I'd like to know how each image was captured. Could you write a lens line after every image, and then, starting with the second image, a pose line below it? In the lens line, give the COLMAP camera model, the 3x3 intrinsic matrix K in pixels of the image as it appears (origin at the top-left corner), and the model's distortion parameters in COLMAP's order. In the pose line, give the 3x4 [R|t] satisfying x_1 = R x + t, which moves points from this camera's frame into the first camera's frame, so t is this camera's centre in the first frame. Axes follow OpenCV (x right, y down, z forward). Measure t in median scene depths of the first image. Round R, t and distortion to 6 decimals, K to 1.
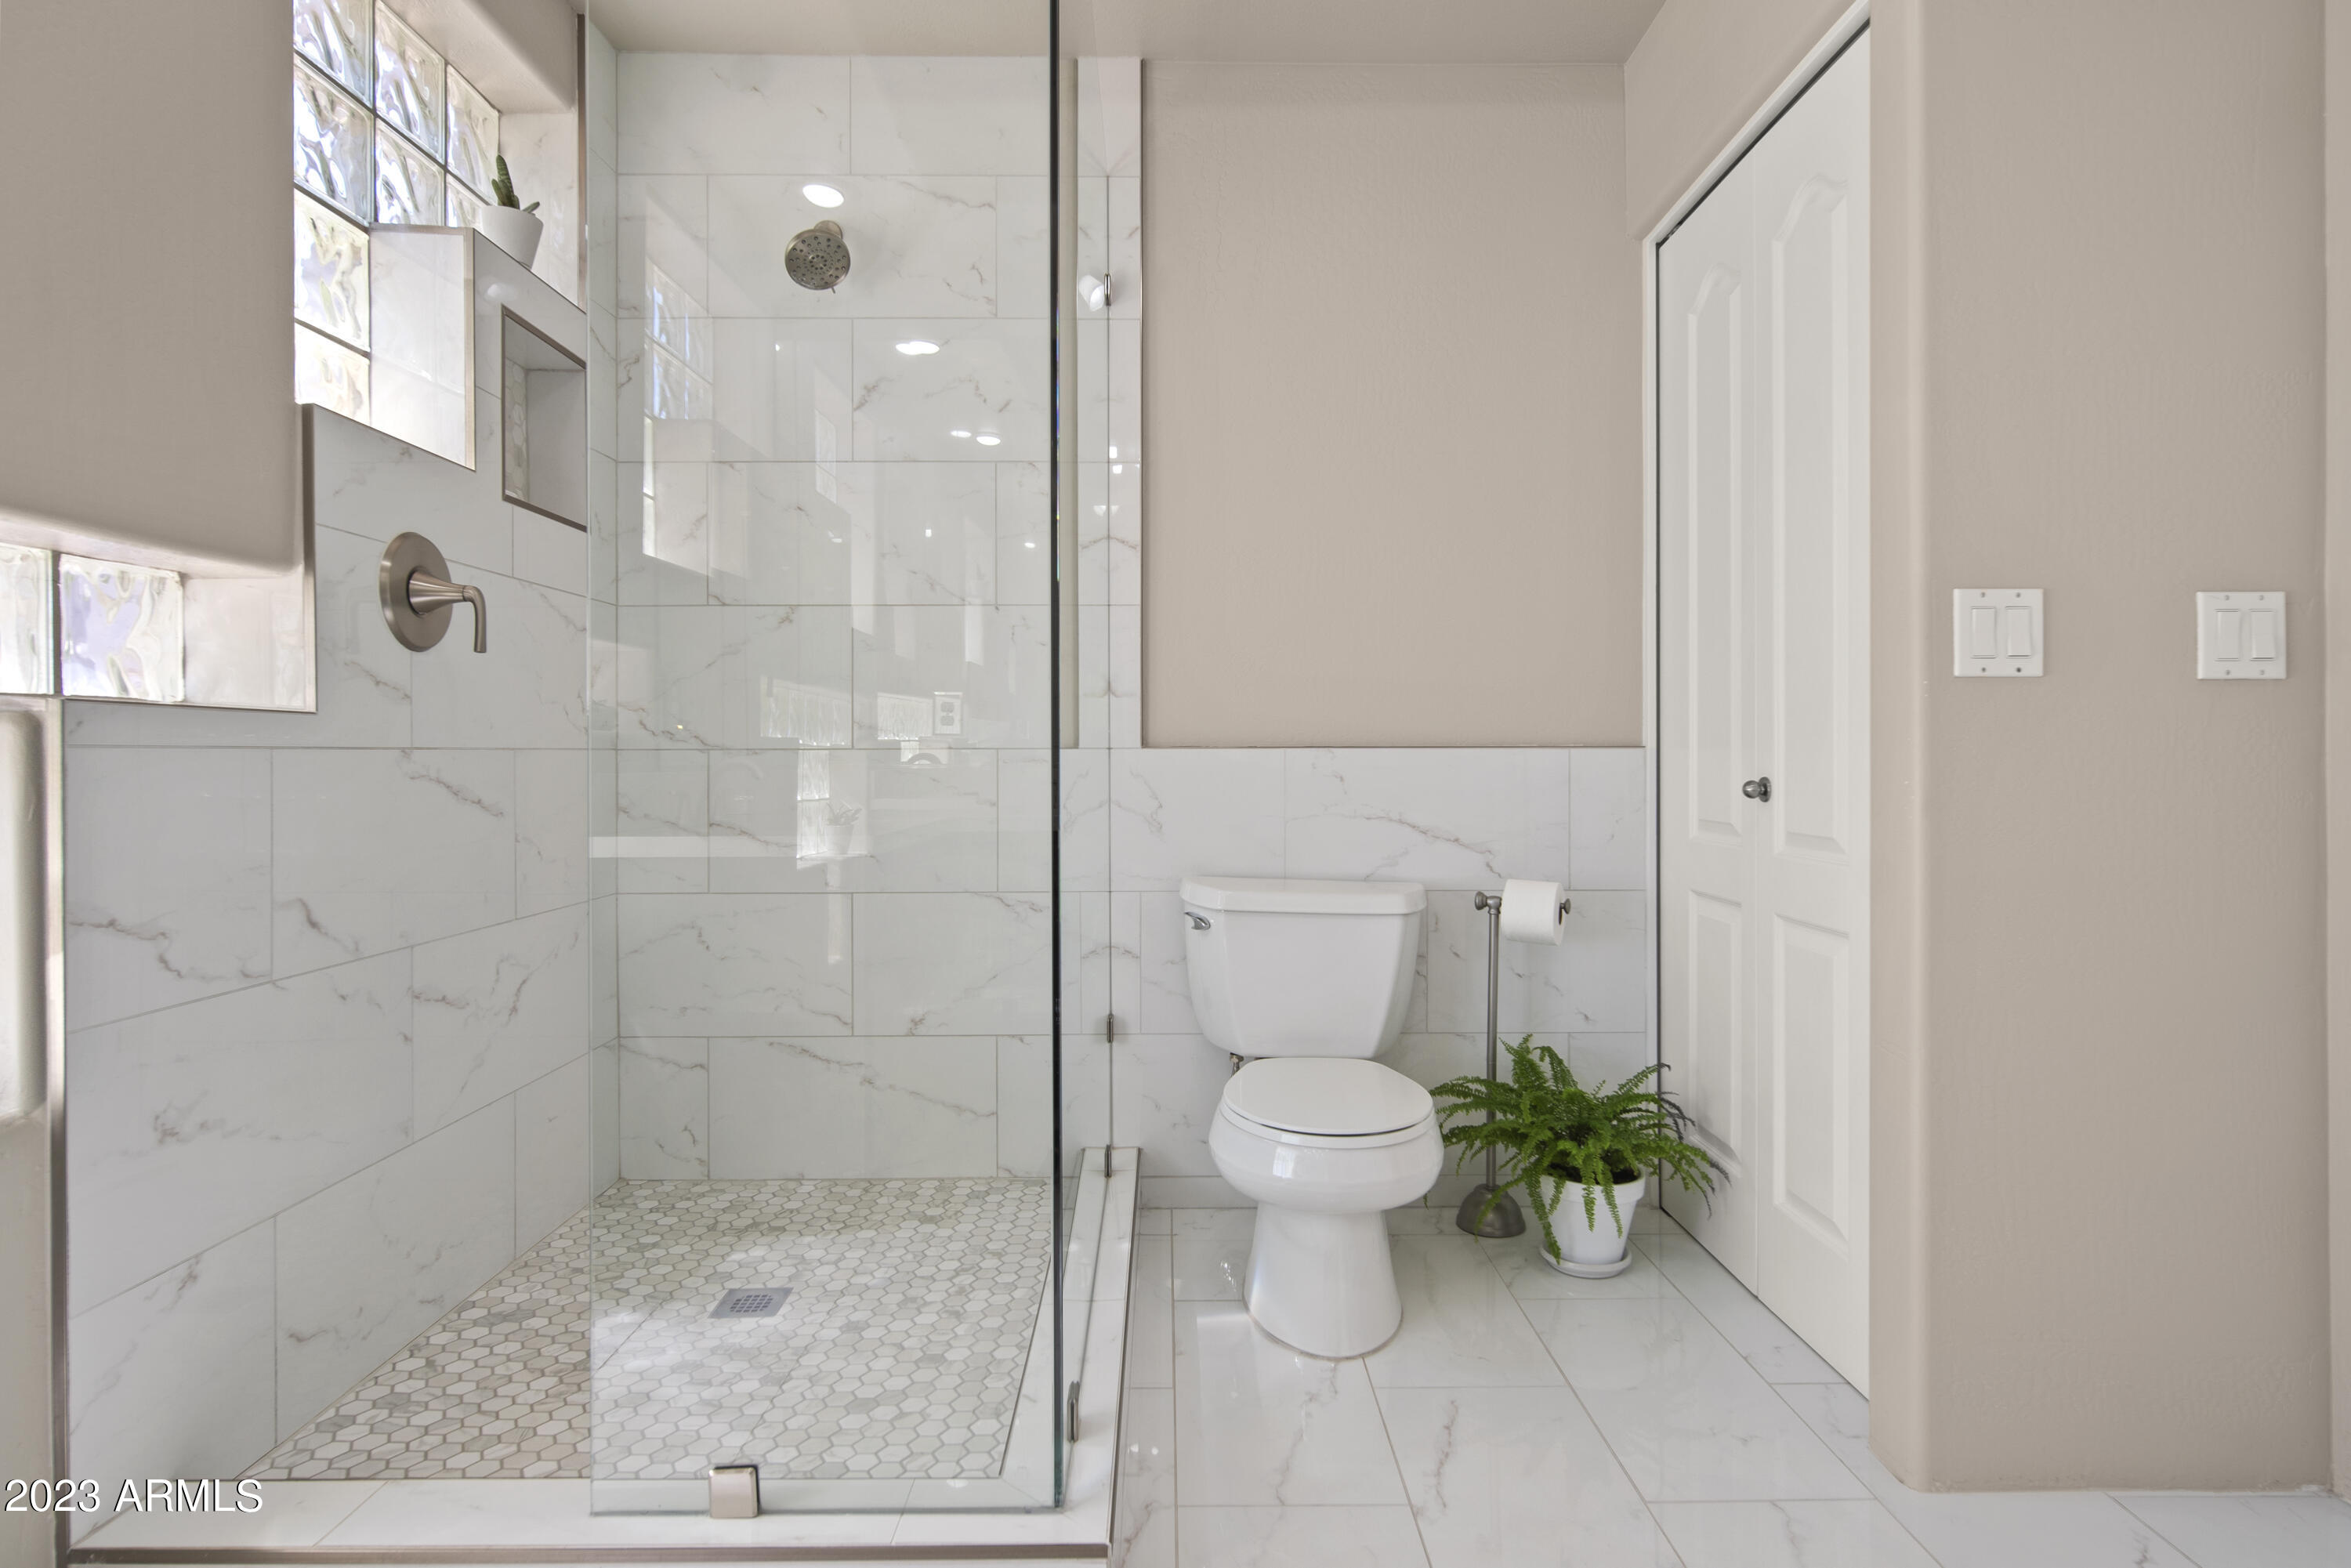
lens RADIAL K [[1259.5, 0, 1182.1], [0, 1259.5, 767.0], [0, 0, 1]] dist [-0.003914, -0.000586]
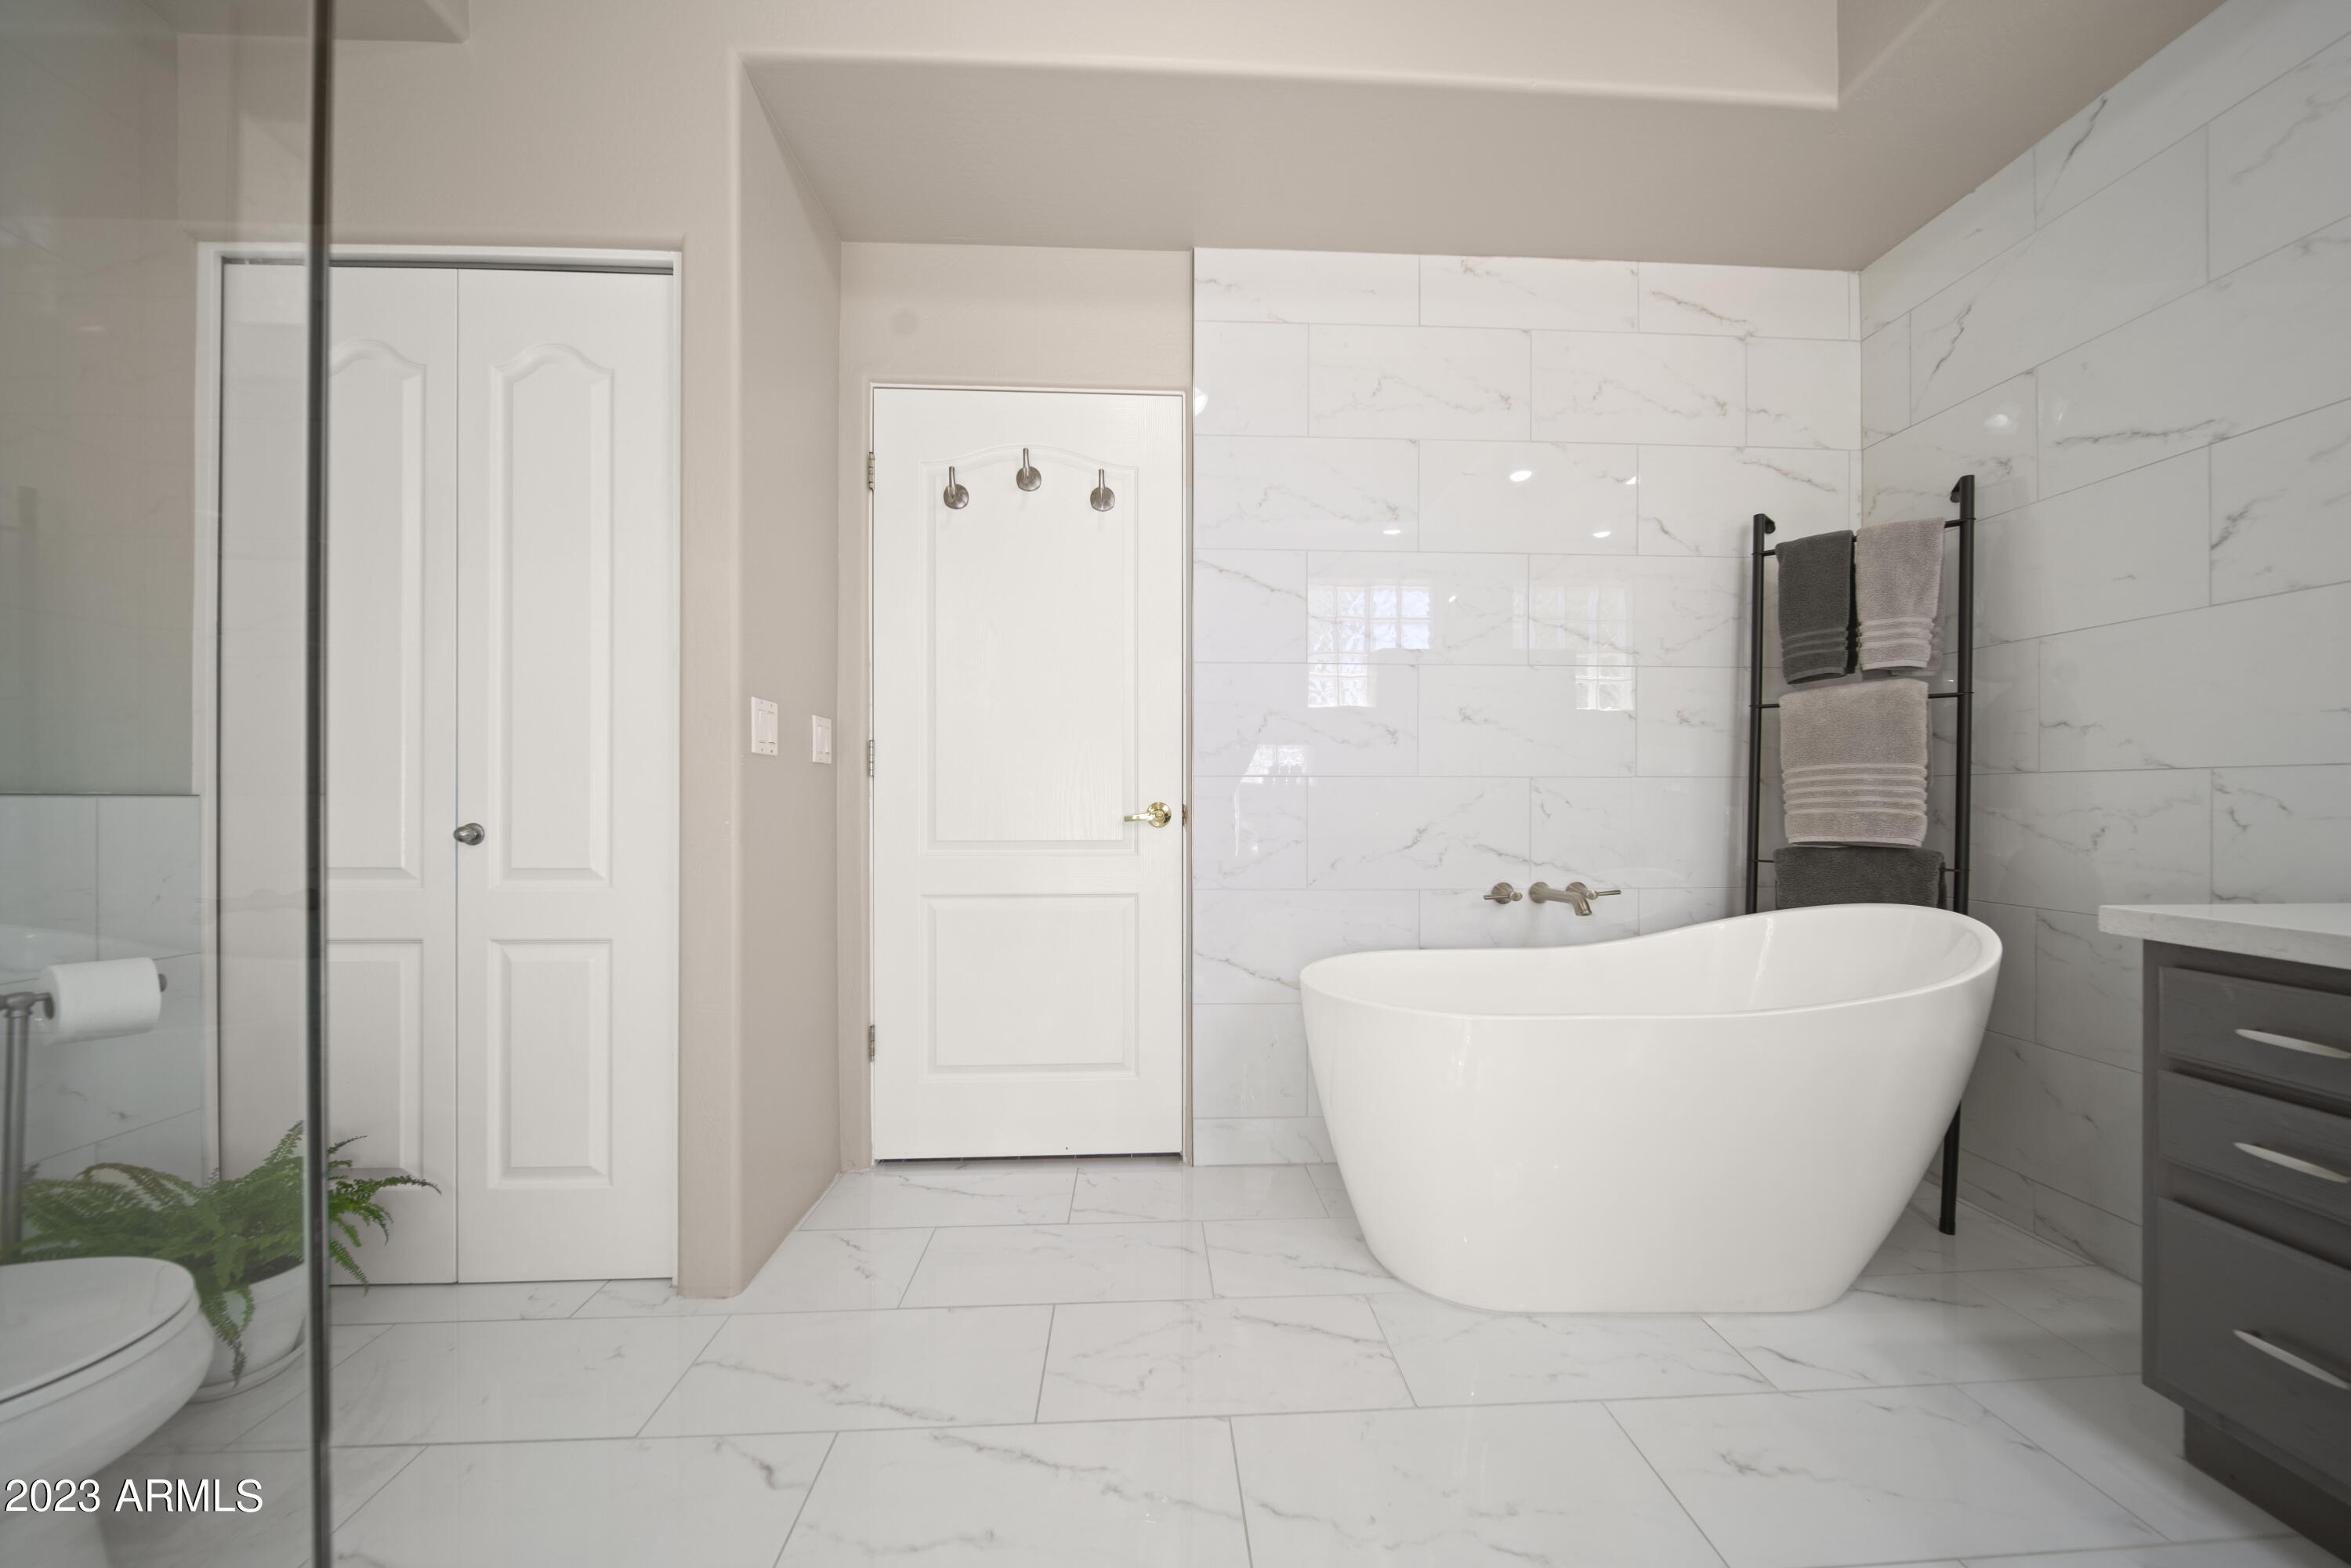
lens RADIAL K [[826.2, 0, 1184.4], [0, 826.2, 797.0], [0, 0, 1]] dist [-0.000557, -0.001198]
pose [[-0.046947, 0.004449, 0.998887, -0.353448], [0.009435, 0.999947, -0.004010, -0.007023], [-0.998853, 0.009236, -0.046987, 0.422065]]
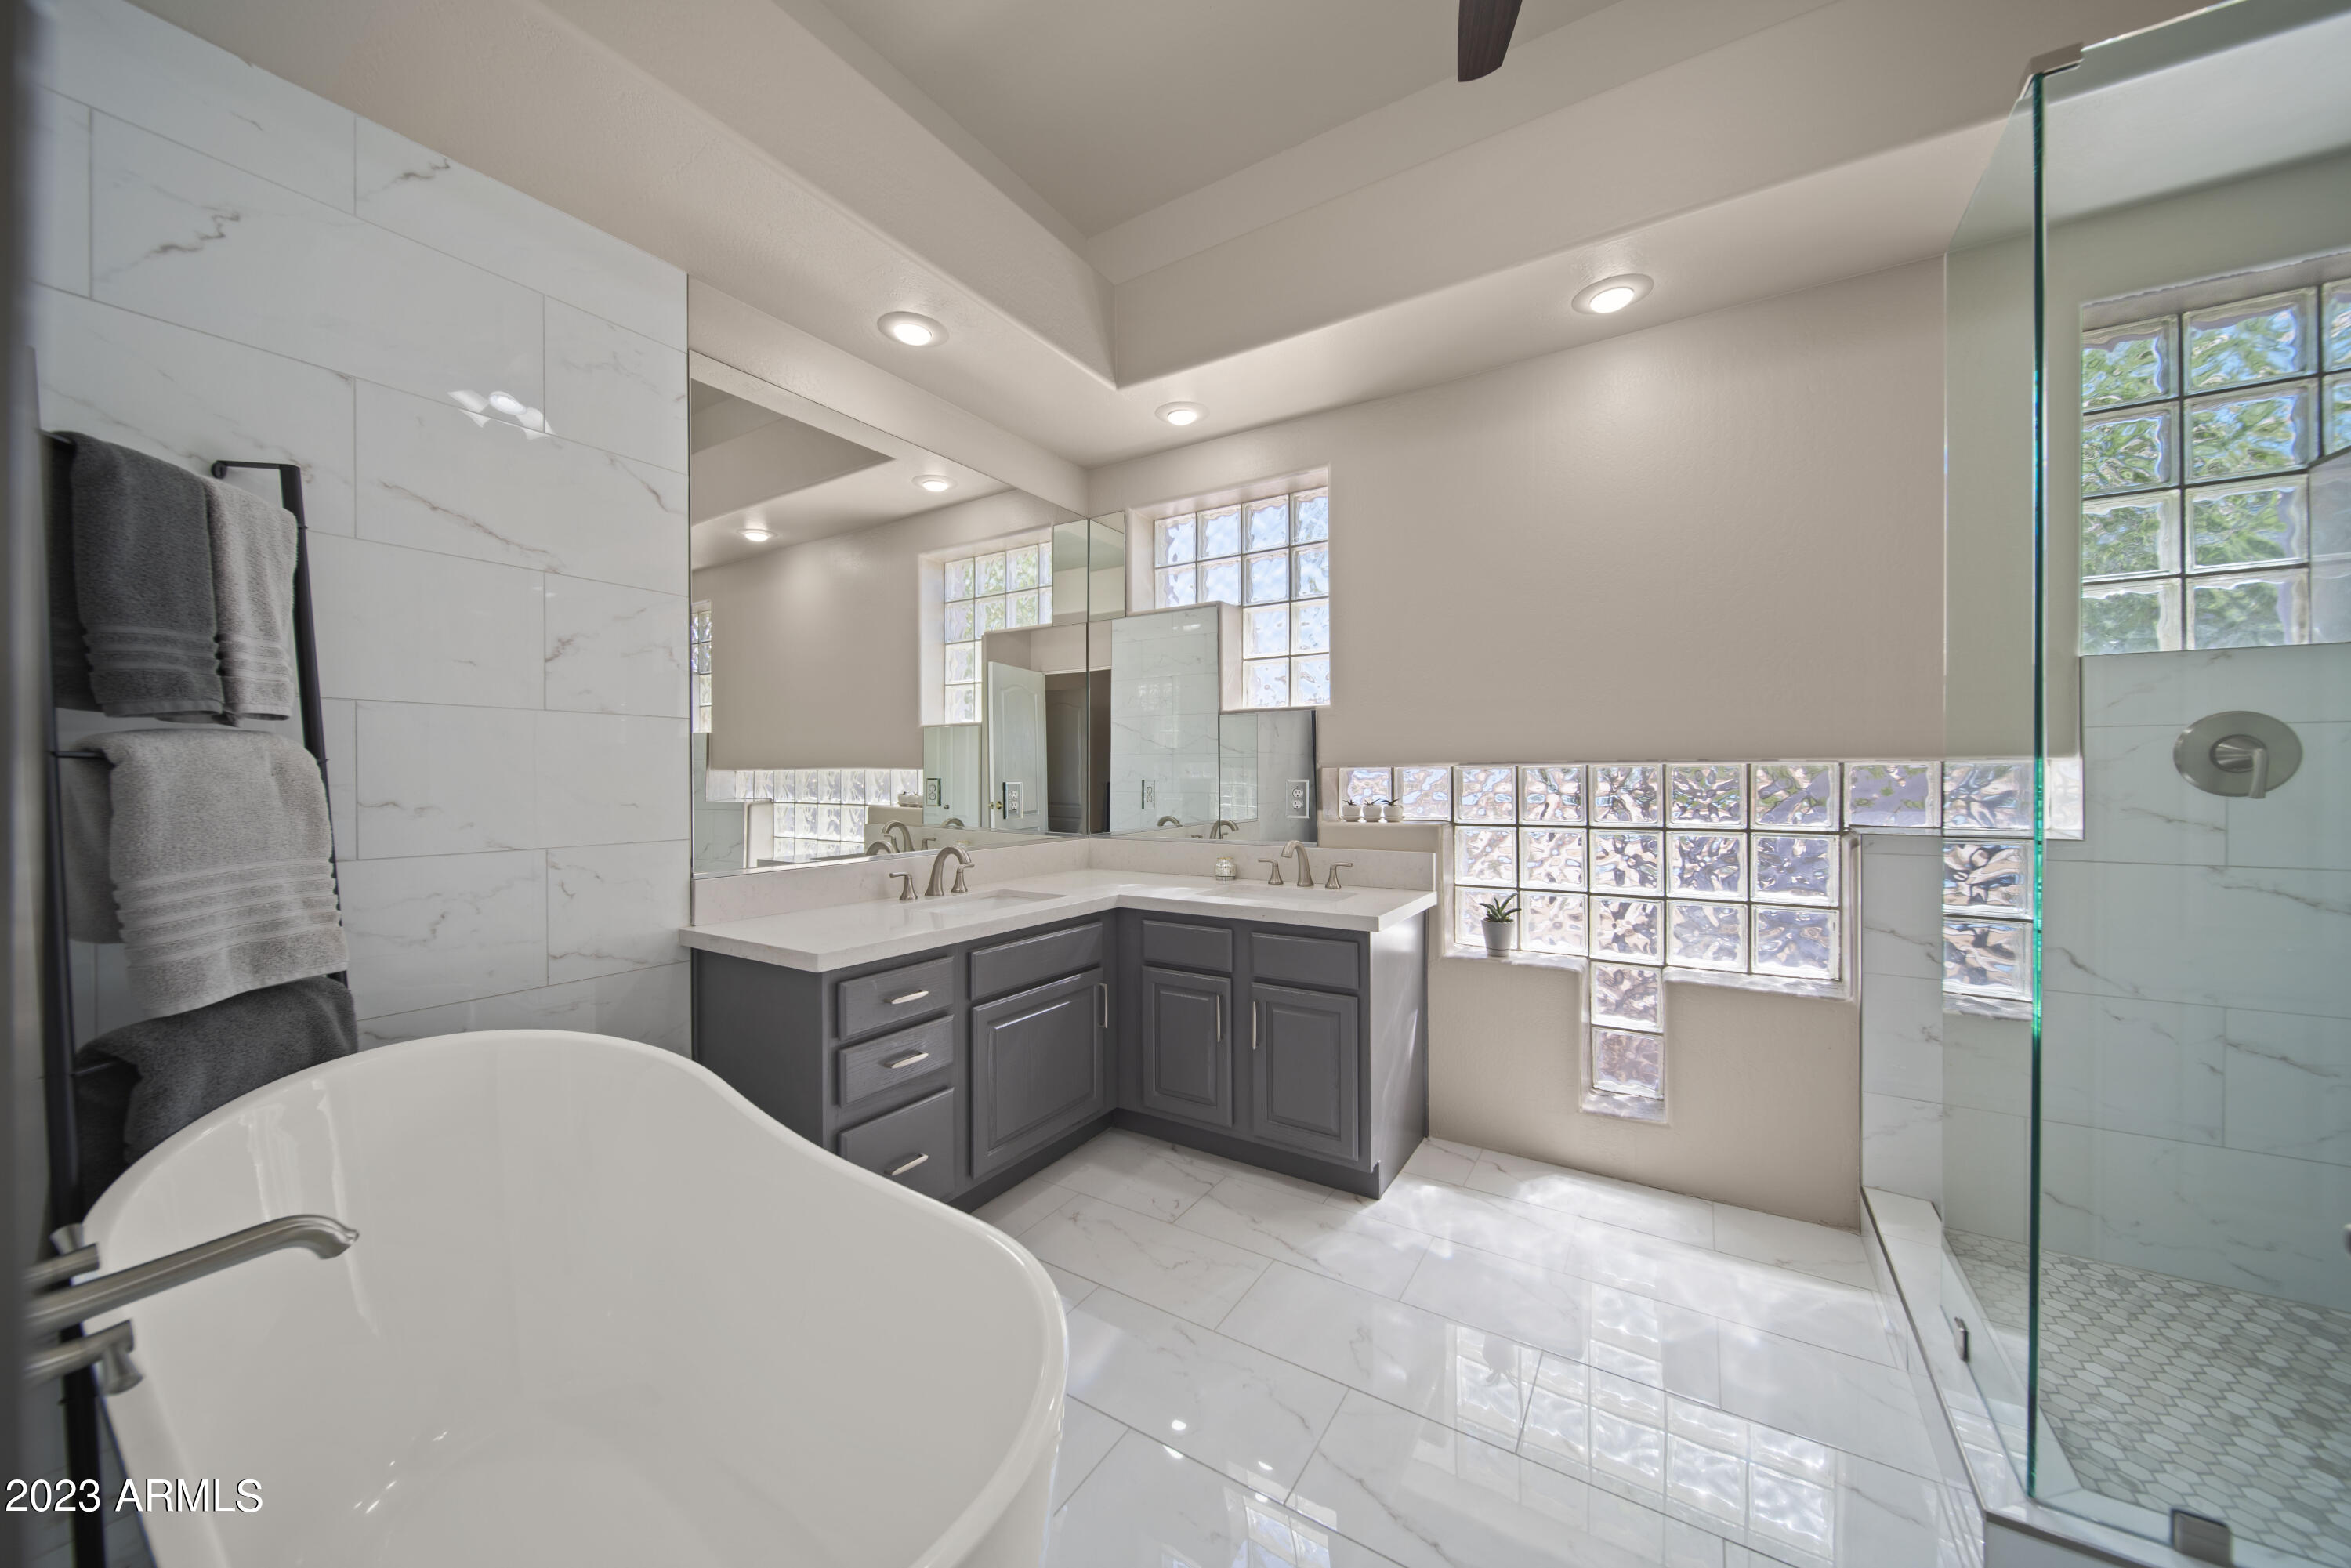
lens RADIAL K [[826.2, 0, 1168.8], [0, 826.2, 783.2], [0, 0, 1]] dist [-0.000557, -0.001198]
pose [[-0.544109, 0.011745, -0.838932, 0.768228], [-0.001218, 0.999890, 0.014788, -0.114969], [0.839014, 0.009068, -0.544035, 0.490624]]
